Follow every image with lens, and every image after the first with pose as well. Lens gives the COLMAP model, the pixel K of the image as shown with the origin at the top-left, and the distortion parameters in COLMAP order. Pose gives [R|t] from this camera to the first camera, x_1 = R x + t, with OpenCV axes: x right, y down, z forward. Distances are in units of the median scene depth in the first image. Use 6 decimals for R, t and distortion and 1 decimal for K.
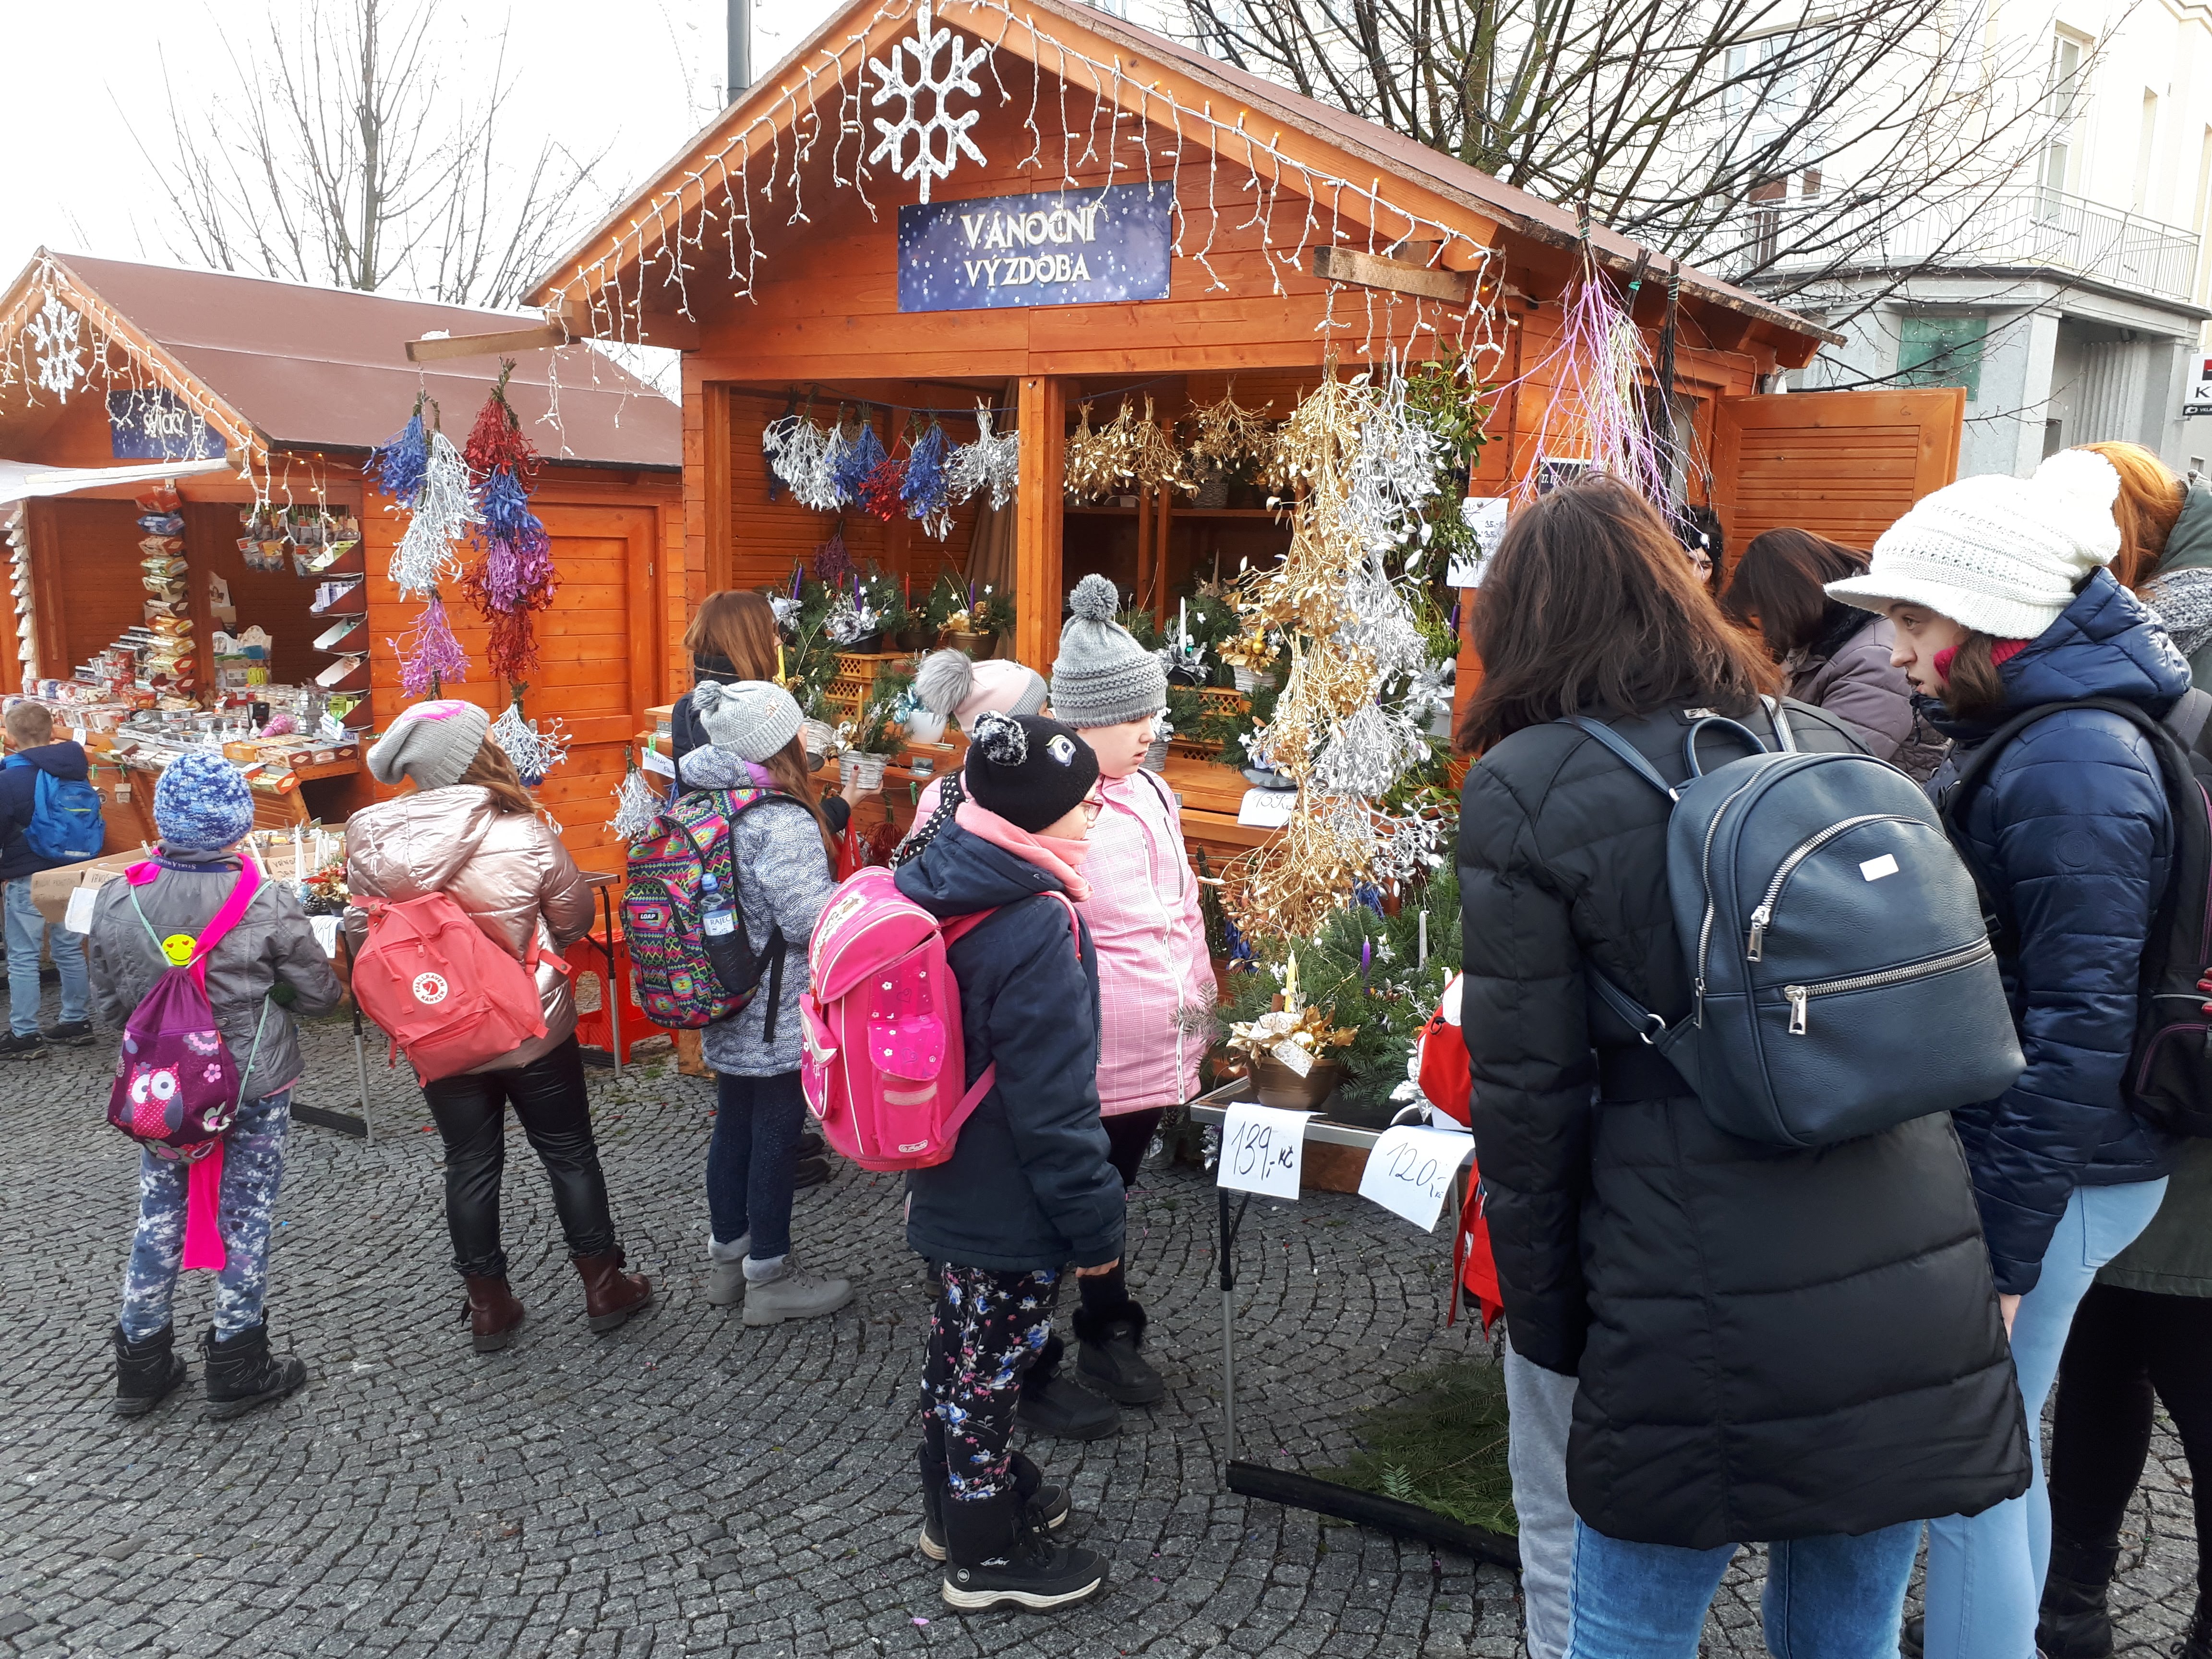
lens RADIAL K [[1679.5, 0, 1106.0], [0, 1679.5, 829.5], [0, 0, 1]] dist [0.002660, -0.006892]
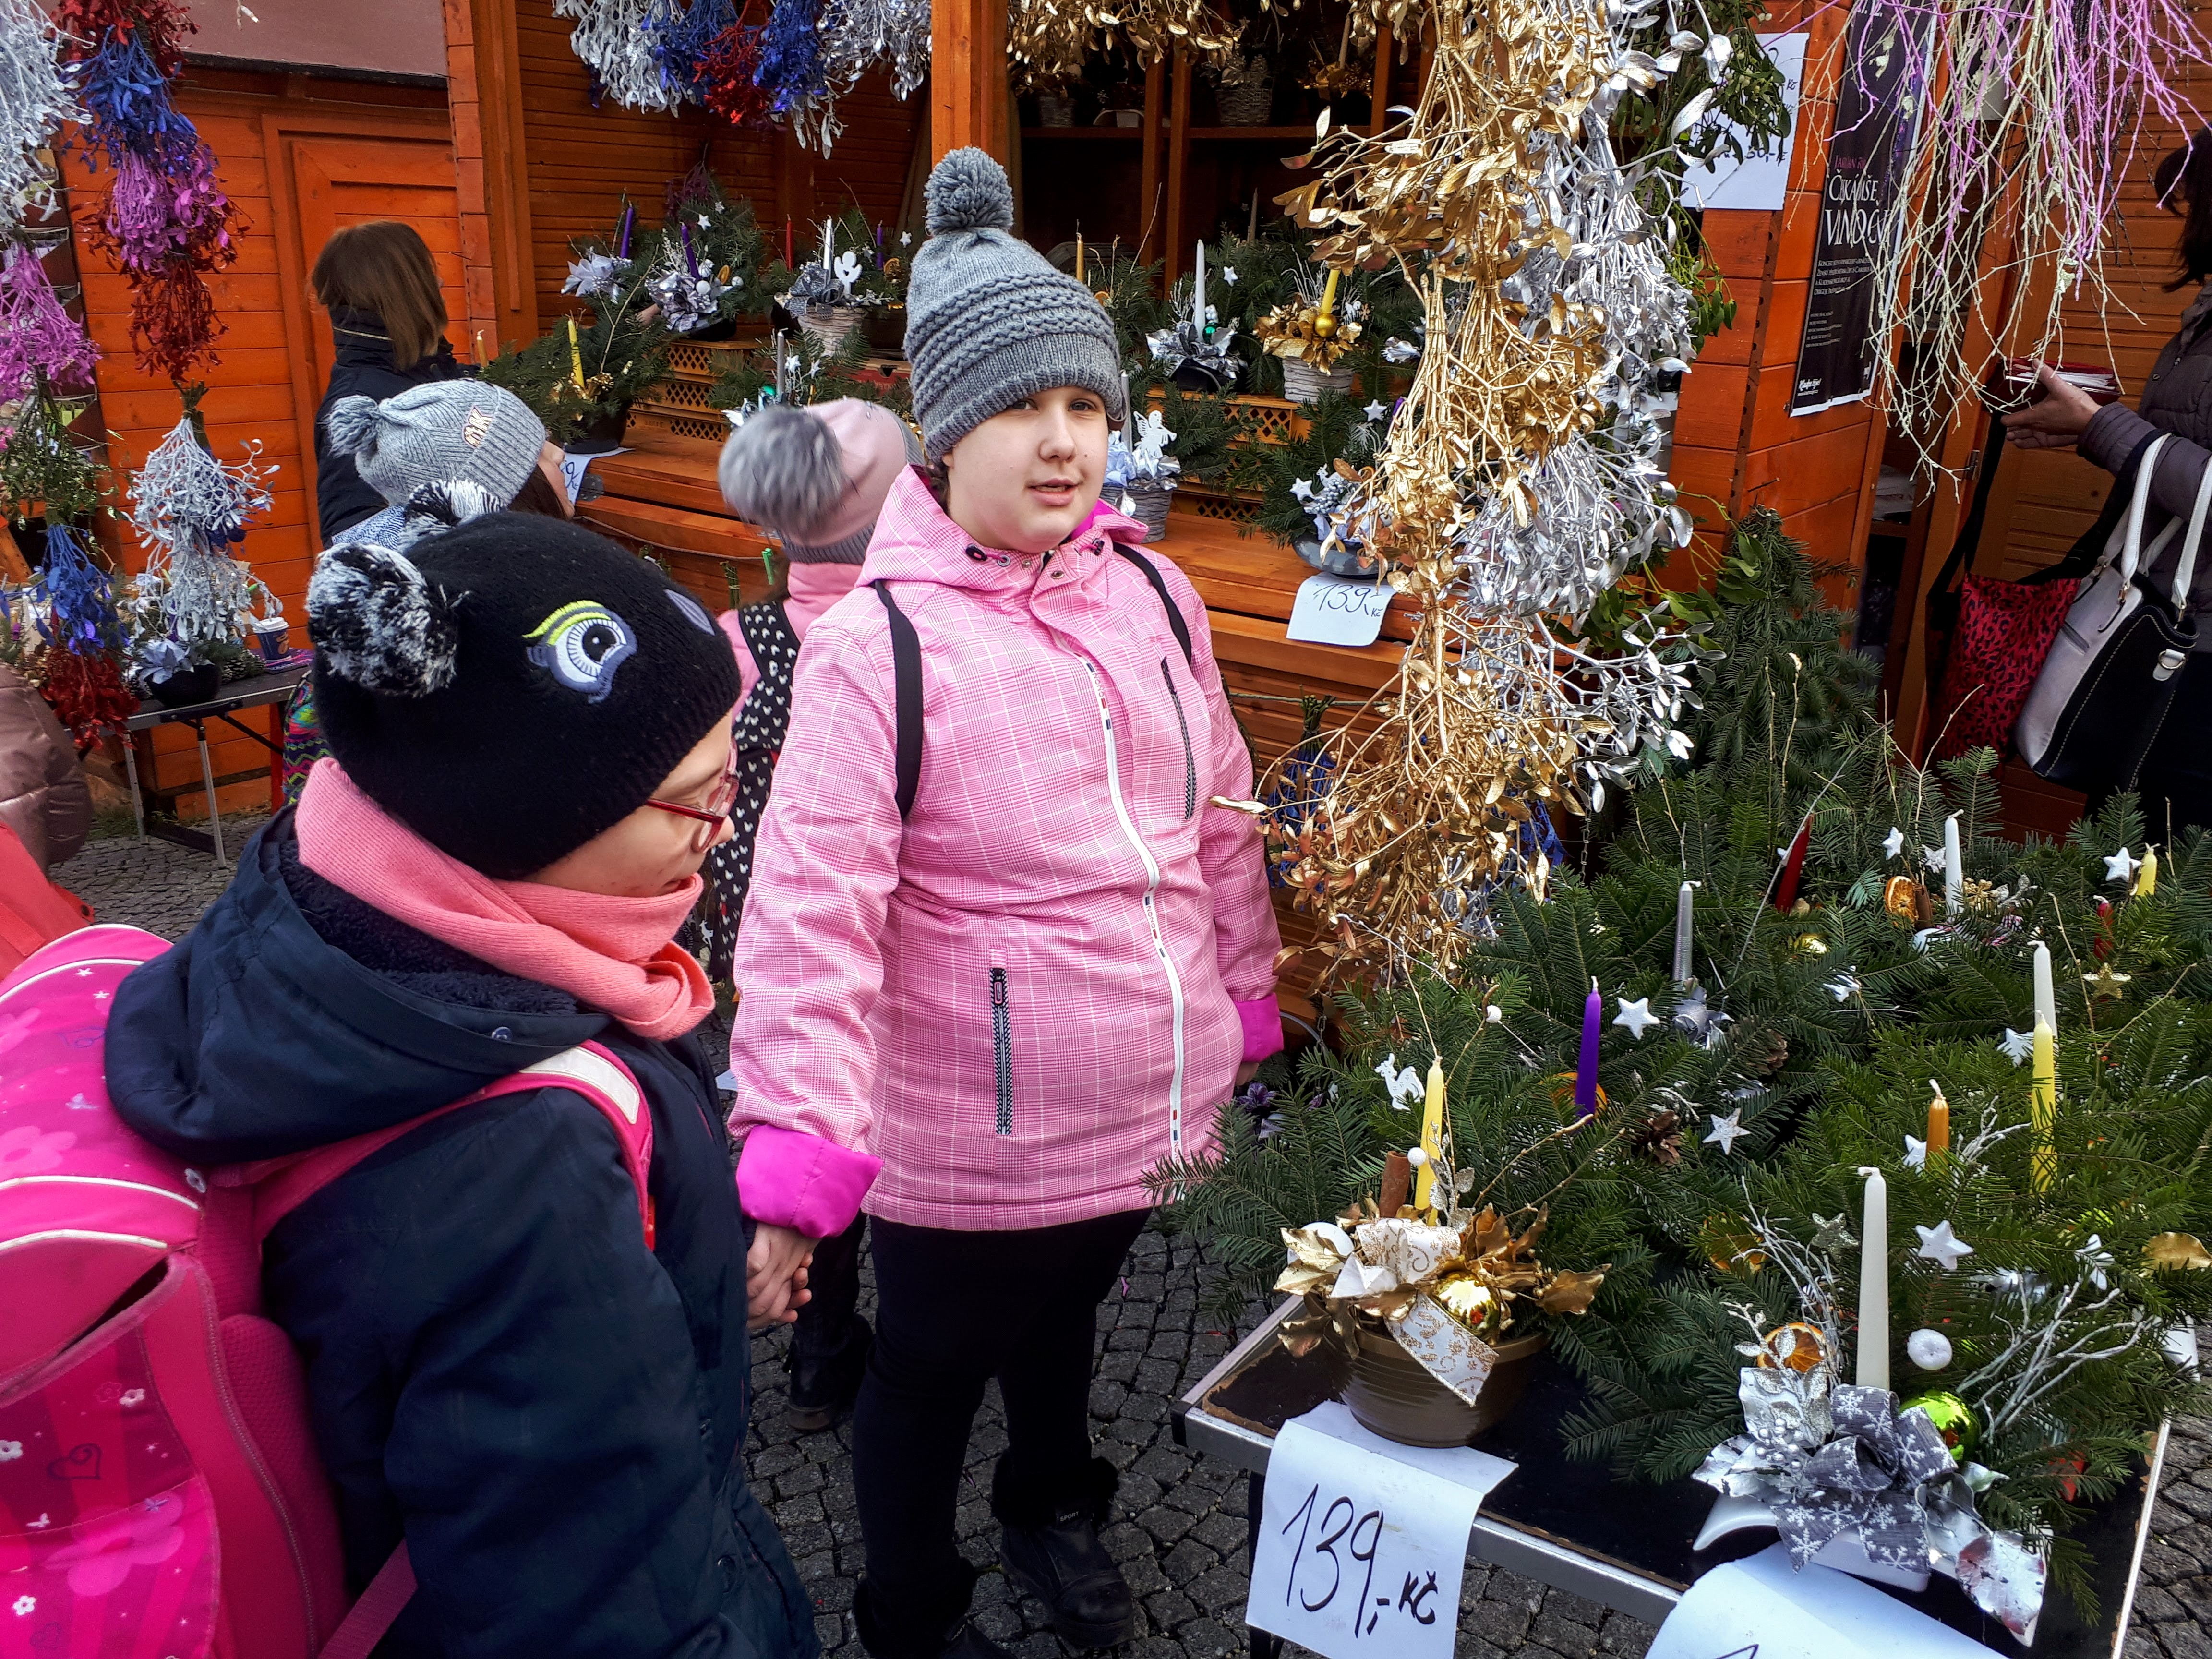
lens RADIAL K [[1679.5, 0, 1106.0], [0, 1679.5, 829.5], [0, 0, 1]] dist [0.002660, -0.006892]
pose [[0.999888, 0.005744, -0.013832, 0.028316], [-0.003338, 0.985761, 0.168117, -0.041094], [0.014600, -0.168052, 0.985670, 0.486581]]
